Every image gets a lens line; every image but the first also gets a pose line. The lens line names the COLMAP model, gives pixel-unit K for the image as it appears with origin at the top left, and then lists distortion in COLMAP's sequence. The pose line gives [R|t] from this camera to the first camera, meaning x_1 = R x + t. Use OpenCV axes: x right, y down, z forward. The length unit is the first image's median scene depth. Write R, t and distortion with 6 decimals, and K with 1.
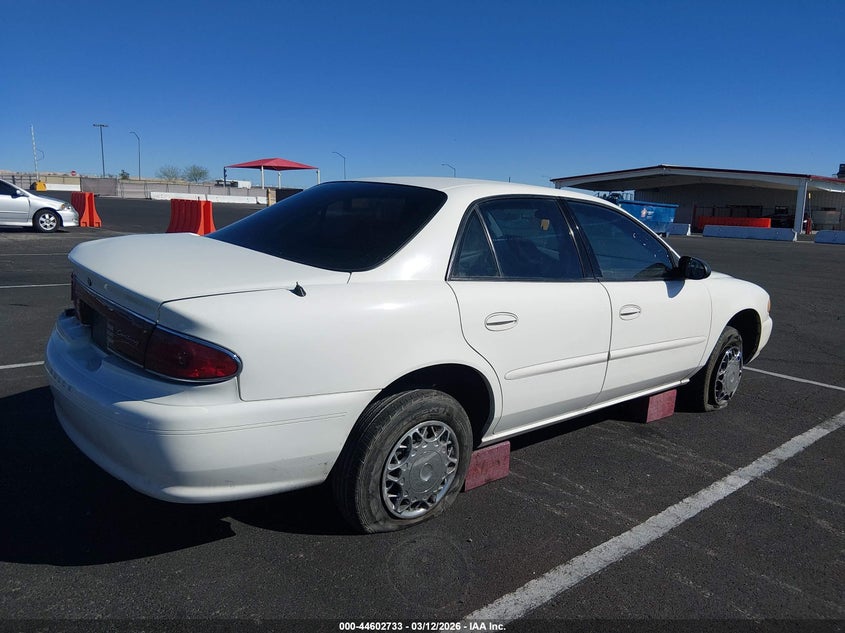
lens RADIAL K [[657.7, 0, 420.1], [0, 657.7, 313.9], [0, 0, 1]] dist [-0.005327, -0.016481]
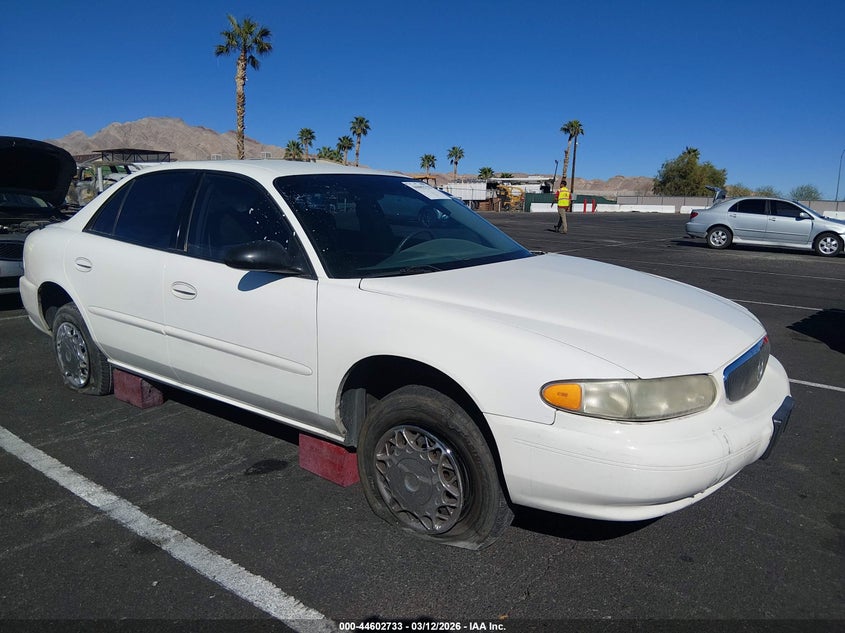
lens RADIAL K [[657.7, 0, 425.3], [0, 657.7, 319.8], [0, 0, 1]] dist [-0.005327, -0.016481]
pose [[0.182990, 0.138019, -0.973378, 0.287121], [-0.182059, 0.977729, 0.104409, -0.027116], [0.966110, 0.158106, 0.204042, 0.257517]]
